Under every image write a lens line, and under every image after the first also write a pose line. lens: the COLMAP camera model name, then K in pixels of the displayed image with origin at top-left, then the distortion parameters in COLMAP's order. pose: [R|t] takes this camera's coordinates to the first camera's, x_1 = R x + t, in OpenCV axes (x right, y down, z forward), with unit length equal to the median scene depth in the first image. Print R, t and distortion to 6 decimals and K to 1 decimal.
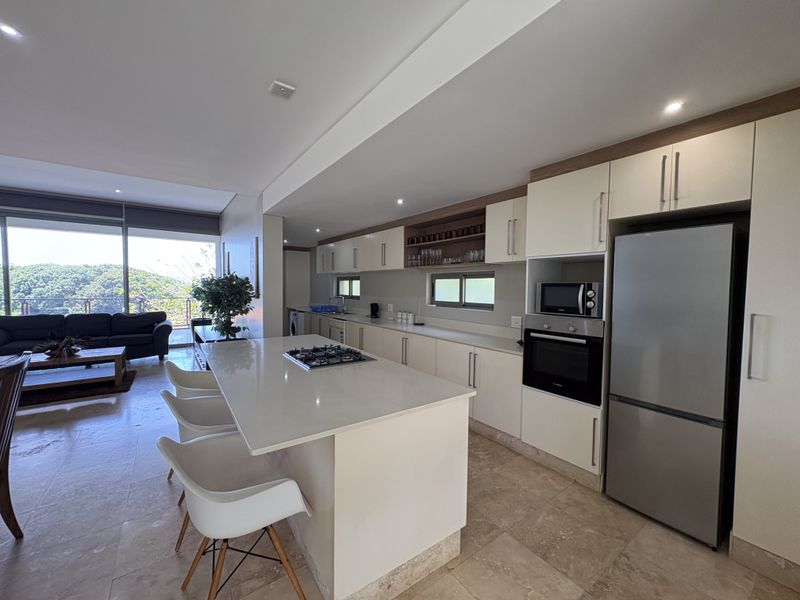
lens RADIAL K [[319.1, 0, 400.0], [0, 319.1, 300.0], [0, 0, 1]] dist [-0.001624, 0.000112]
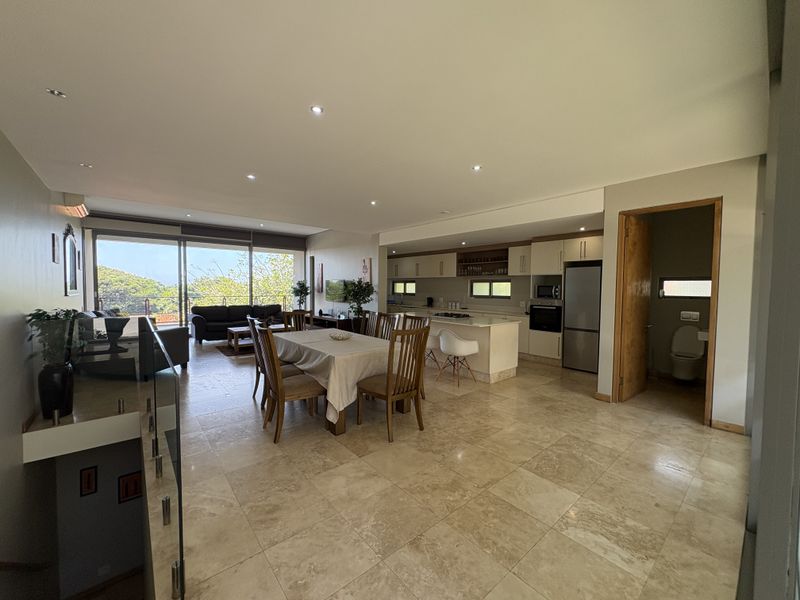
lens RADIAL K [[319.1, 0, 400.0], [0, 319.1, 300.0], [0, 0, 1]] dist [-0.001624, 0.000112]
pose [[0.997674, -0.004982, 0.067979, -0.437222], [0.005057, 0.999987, -0.000934, 0.030837], [-0.067974, 0.001275, 0.997686, -0.767155]]
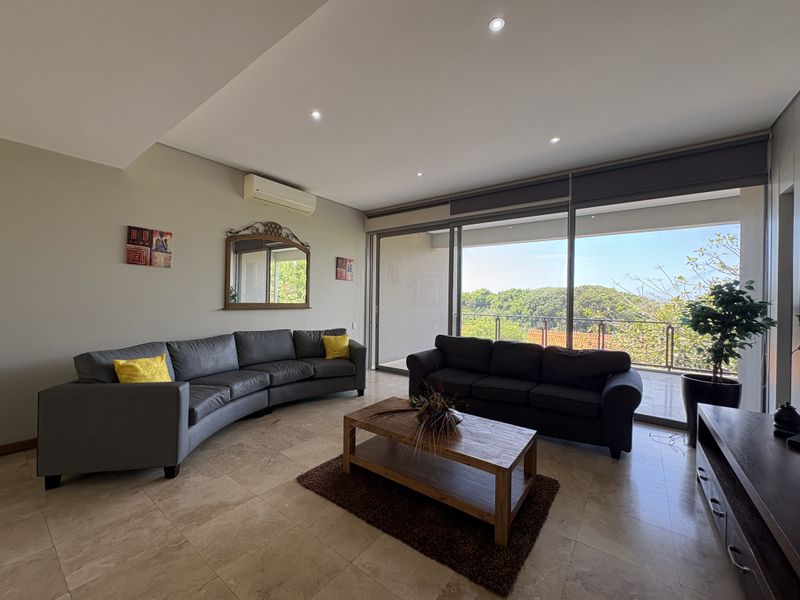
lens RADIAL K [[319.1, 0, 400.0], [0, 319.1, 300.0], [0, 0, 1]] dist [-0.001624, 0.000112]
pose [[0.294455, -0.006525, -0.955643, -0.549611], [-0.050936, 0.998448, -0.022512, -0.027989], [0.954307, 0.055306, 0.293666, 0.764120]]
